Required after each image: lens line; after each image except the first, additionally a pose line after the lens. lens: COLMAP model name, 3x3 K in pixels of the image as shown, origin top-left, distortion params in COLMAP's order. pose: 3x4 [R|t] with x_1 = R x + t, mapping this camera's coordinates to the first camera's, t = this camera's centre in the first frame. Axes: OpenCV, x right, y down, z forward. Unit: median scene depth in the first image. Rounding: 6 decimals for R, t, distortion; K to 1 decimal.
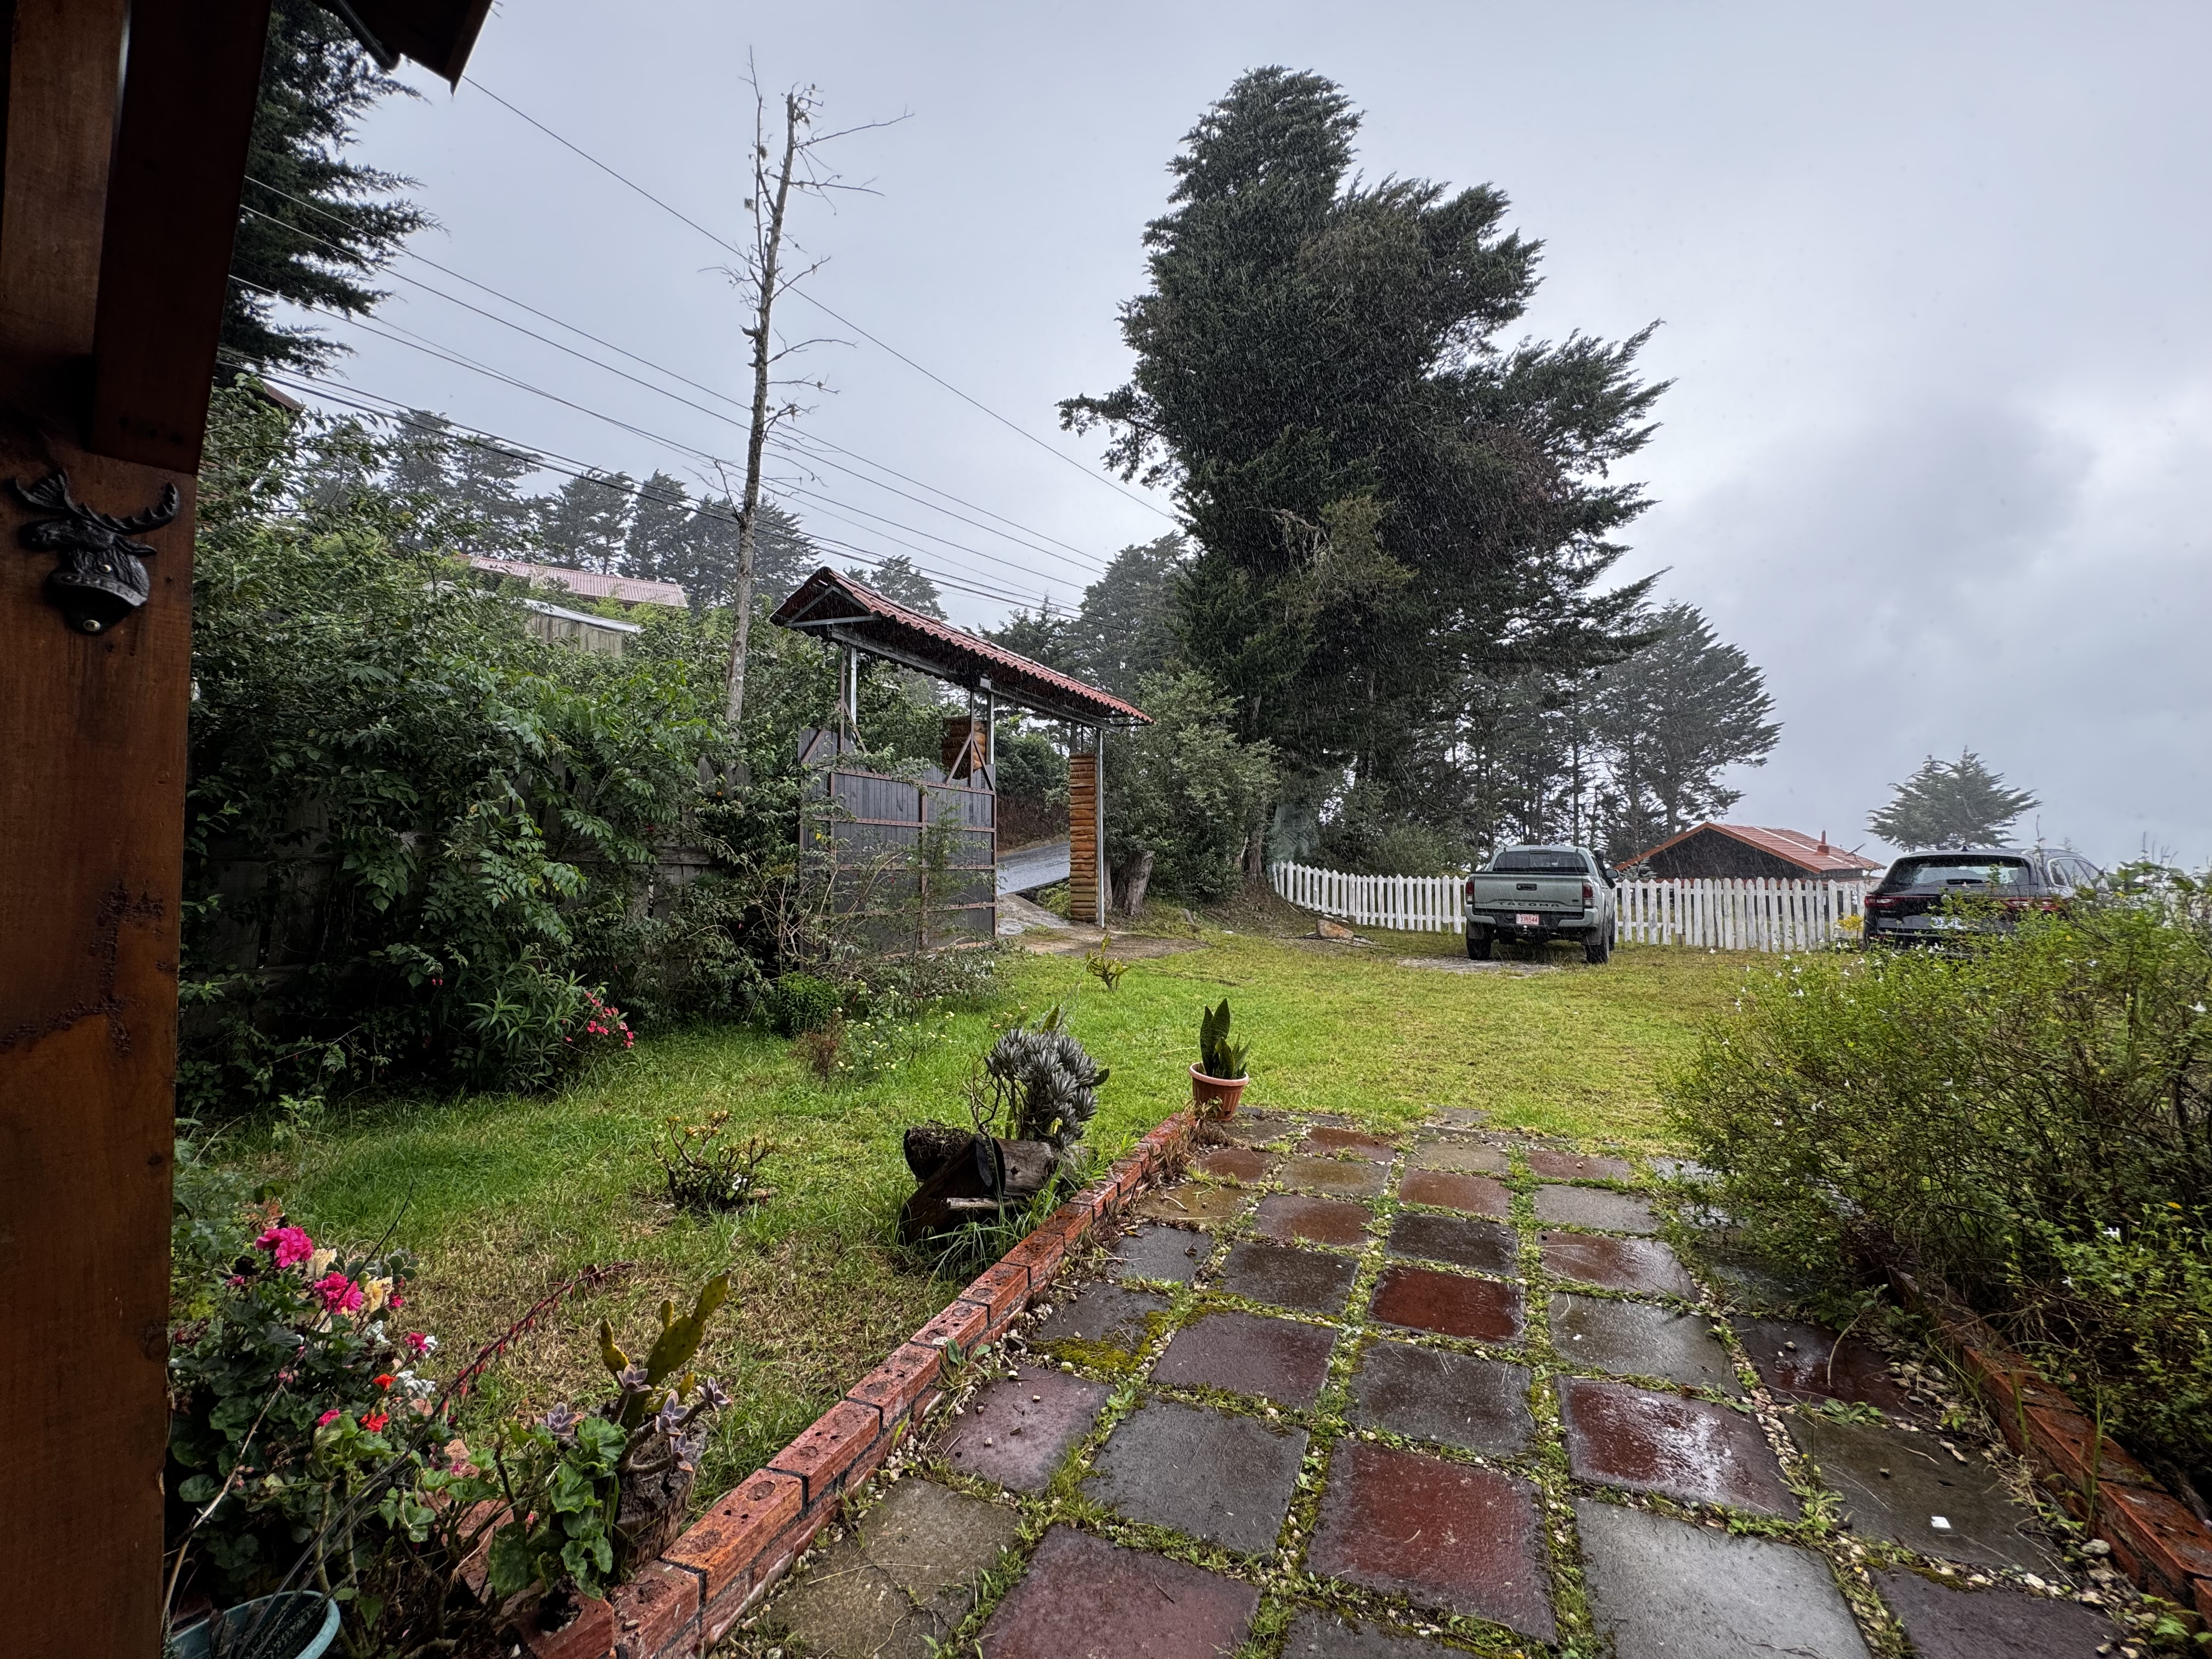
lens RADIAL K [[889.0, 0, 1097.7], [0, 889.0, 812.5], [0, 0, 1]] dist [-0.003216, 0.000610]
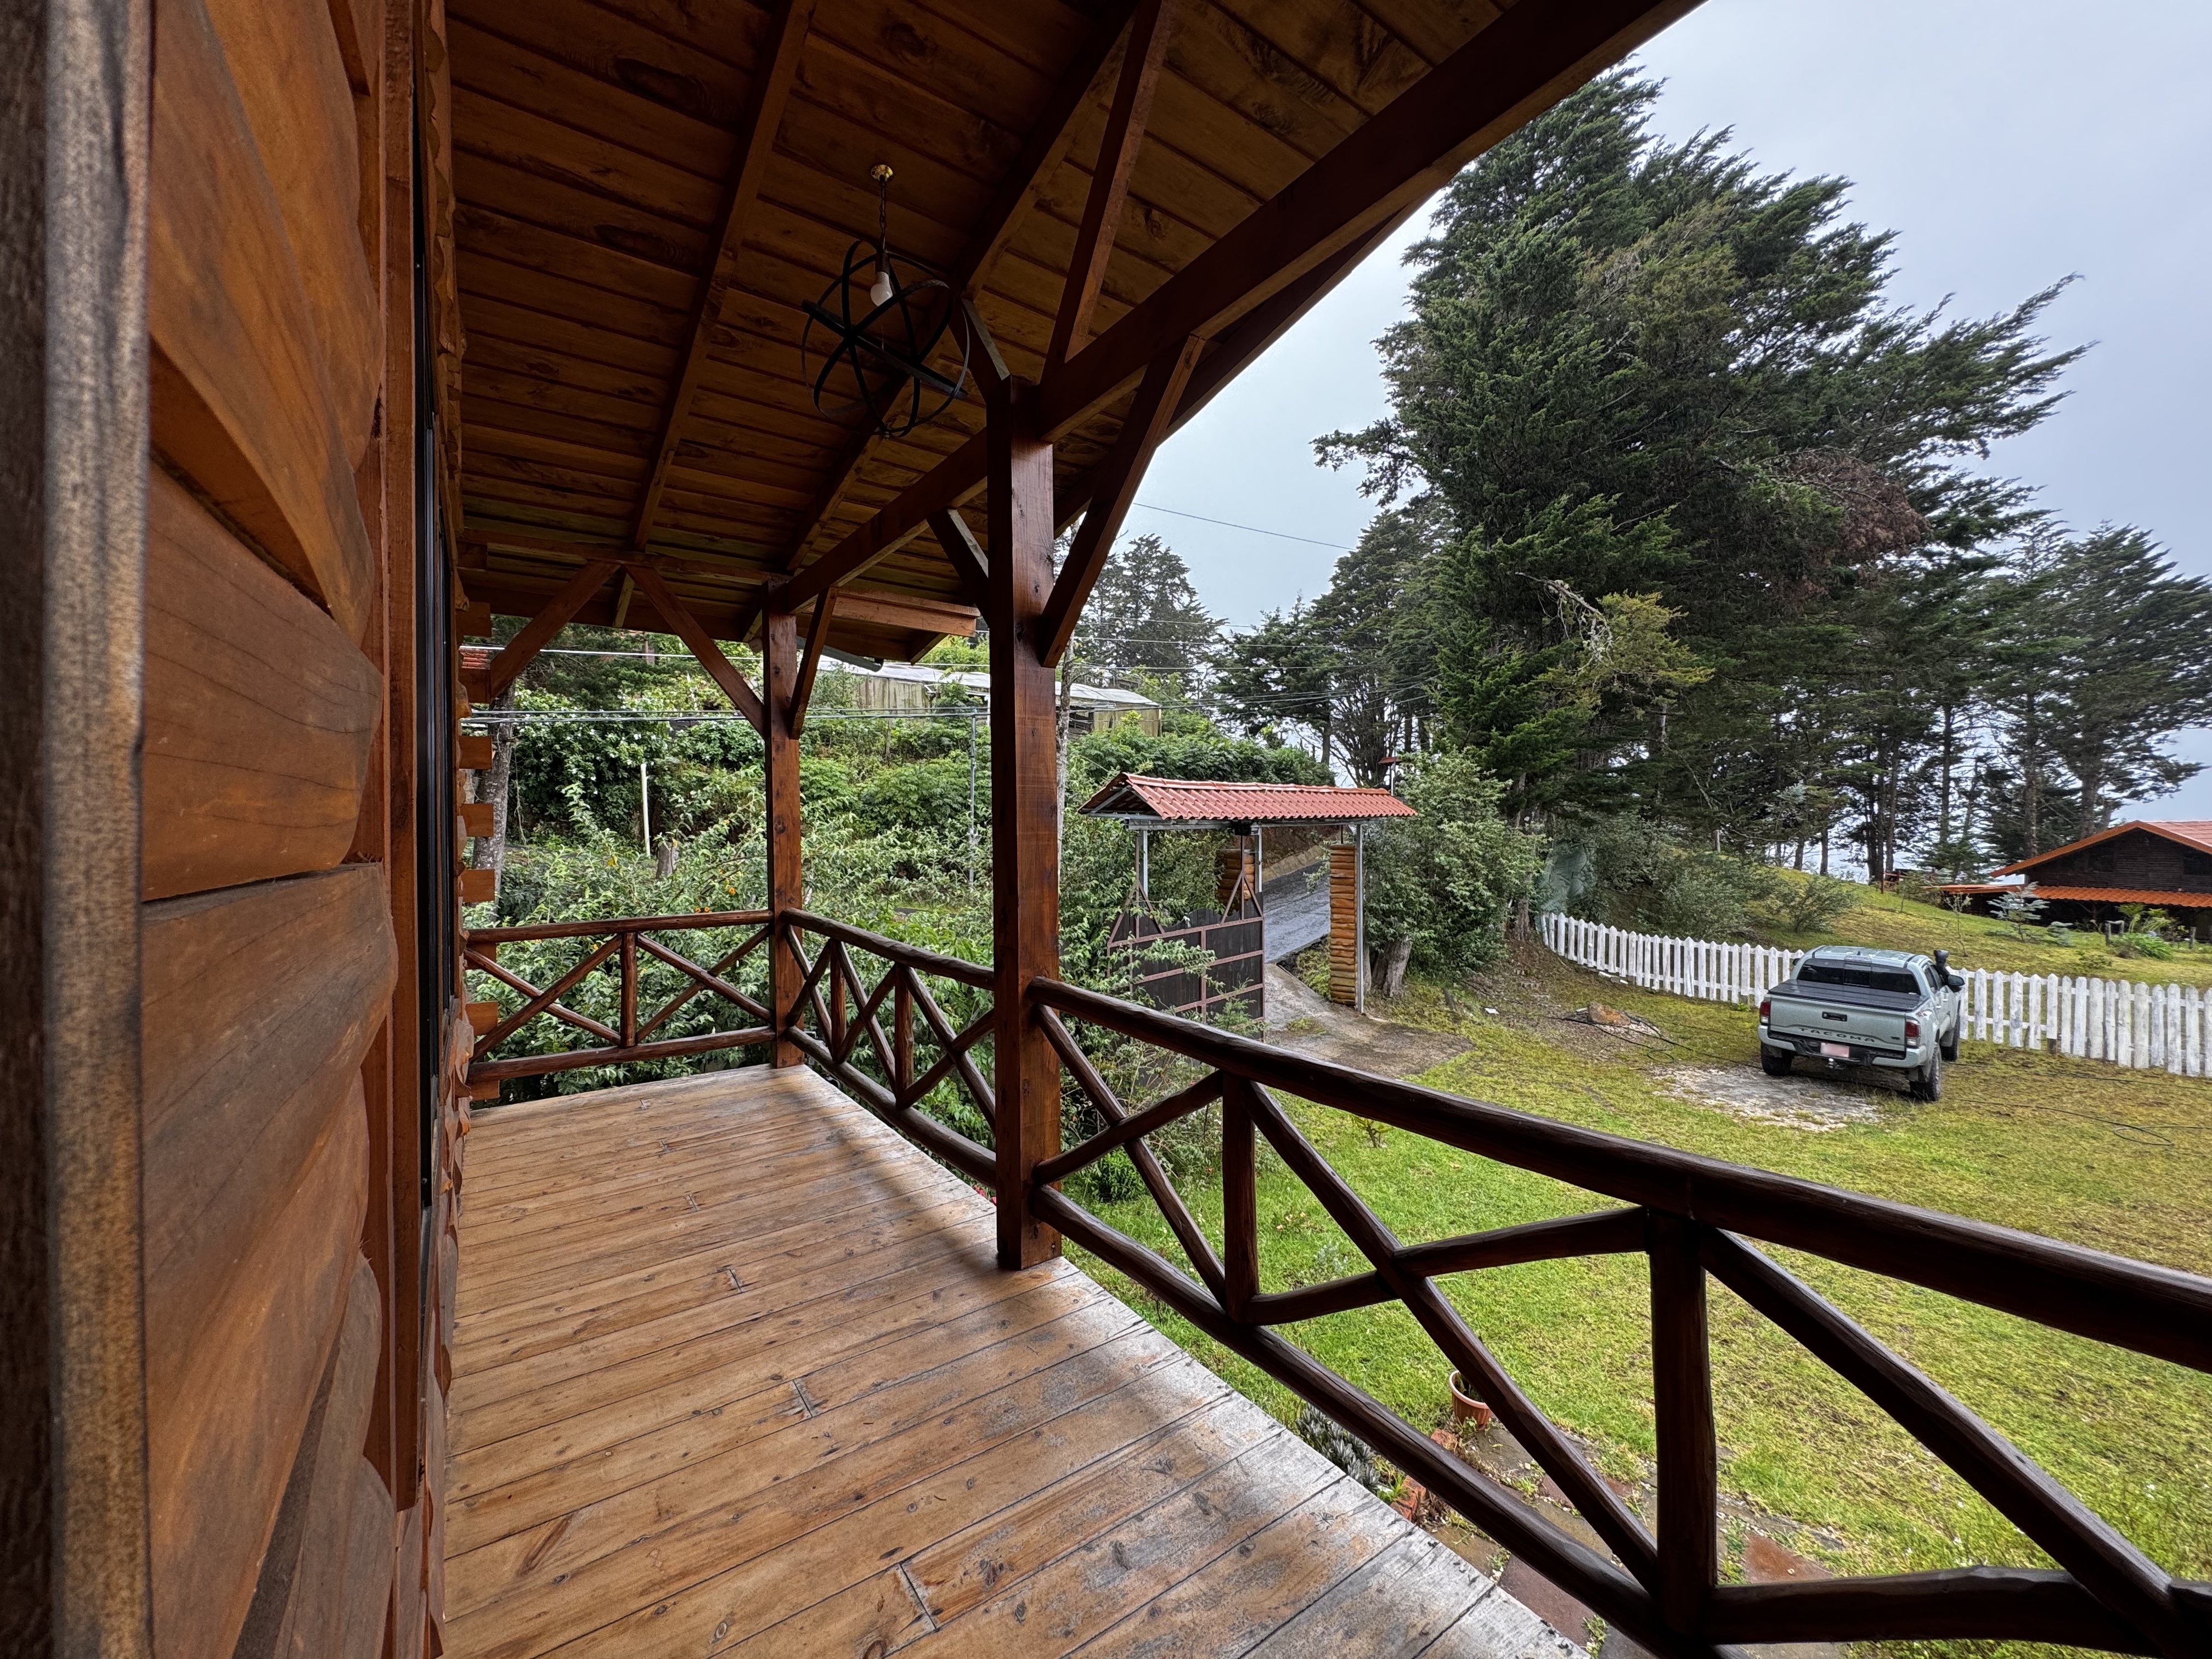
lens RADIAL K [[889.0, 0, 1094.4], [0, 889.0, 810.9], [0, 0, 1]] dist [-0.003216, 0.000610]
pose [[0.961649, 0.000832, -0.274282, -0.006839], [0.016160, 0.998086, 0.059686, -0.110579], [0.273807, -0.061829, 0.959795, -0.055149]]
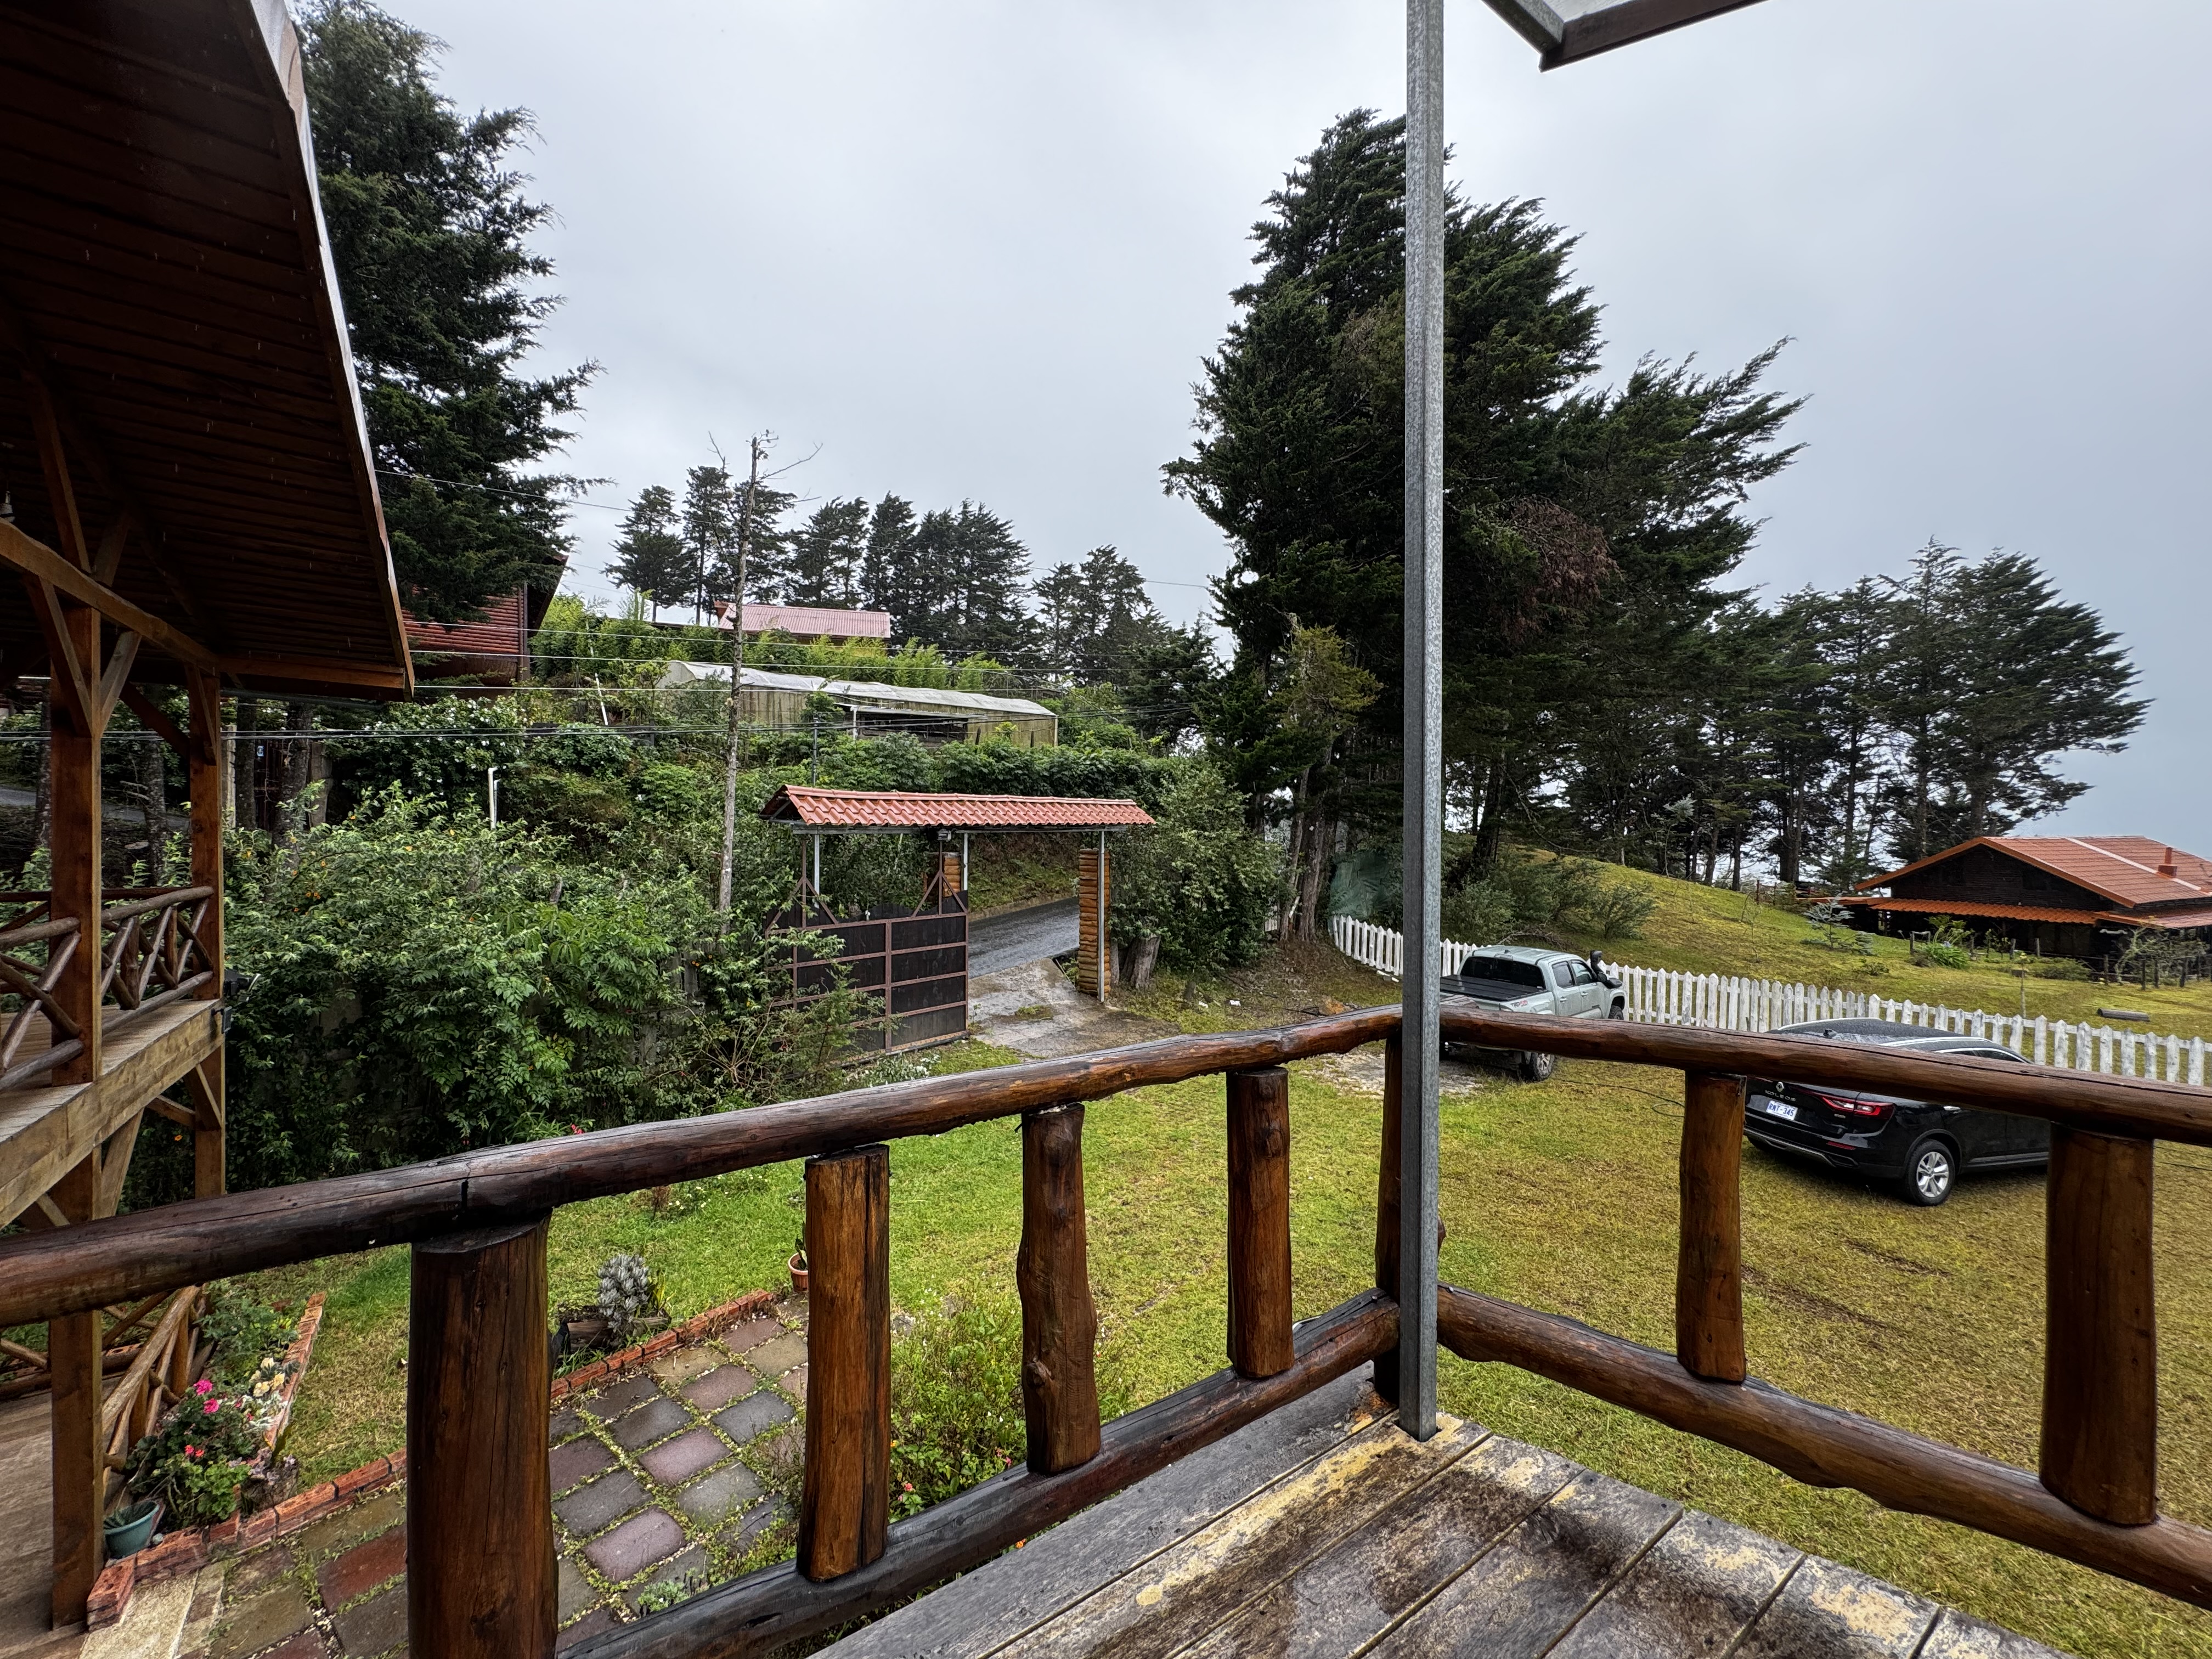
lens RADIAL K [[889.0, 0, 1104.2], [0, 889.0, 816.9], [0, 0, 1]] dist [-0.003216, 0.000610]
pose [[0.961894, 0.013527, -0.273088, 0.200834], [0.003588, 0.998065, 0.062075, -0.115813], [0.273400, -0.060689, 0.959984, -0.070411]]
